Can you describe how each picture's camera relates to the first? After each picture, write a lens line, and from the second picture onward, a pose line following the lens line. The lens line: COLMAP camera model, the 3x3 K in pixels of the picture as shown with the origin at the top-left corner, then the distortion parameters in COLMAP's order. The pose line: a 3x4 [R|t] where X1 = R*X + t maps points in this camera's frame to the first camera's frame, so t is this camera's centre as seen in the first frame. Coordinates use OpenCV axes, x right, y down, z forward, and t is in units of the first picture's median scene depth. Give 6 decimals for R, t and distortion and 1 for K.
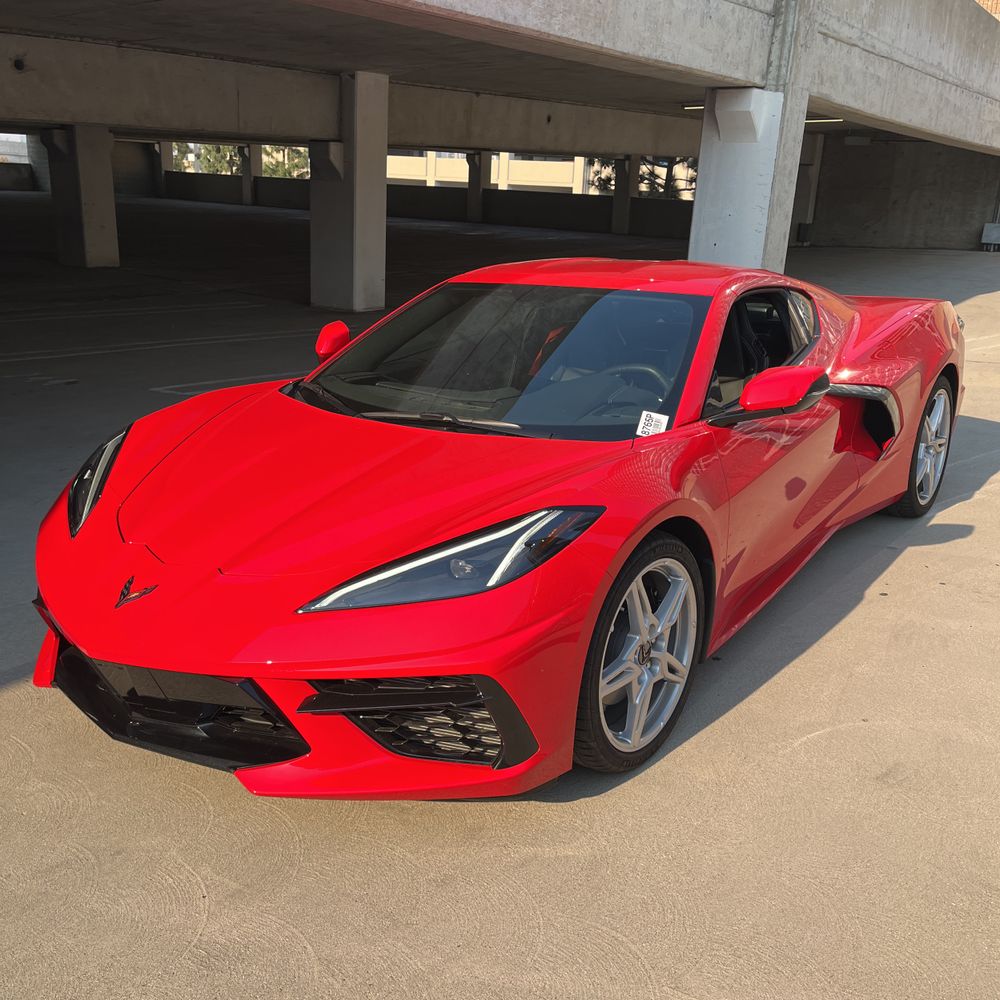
lens RADIAL K [[1022.9, 0, 497.8], [0, 1022.9, 501.3], [0, 0, 1]] dist [0.020565, 0.000000]
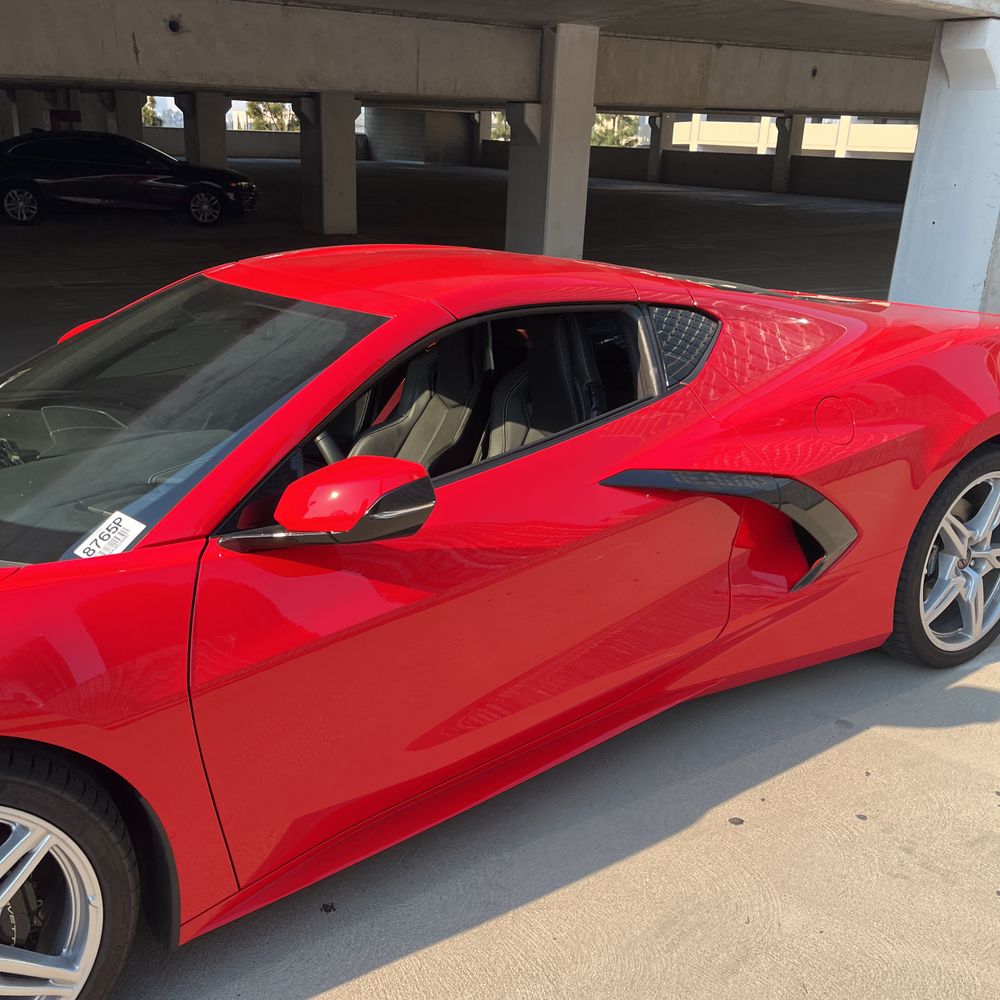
lens RADIAL K [[1022.9, 0, 493.0], [0, 1022.9, 487.9], [0, 0, 1]] dist [0.020565, 0.000000]
pose [[0.944879, 0.100546, -0.311598, 0.341937], [-0.095609, 0.994932, 0.031123, -0.090598], [0.313148, 0.000384, 0.949704, 0.322463]]
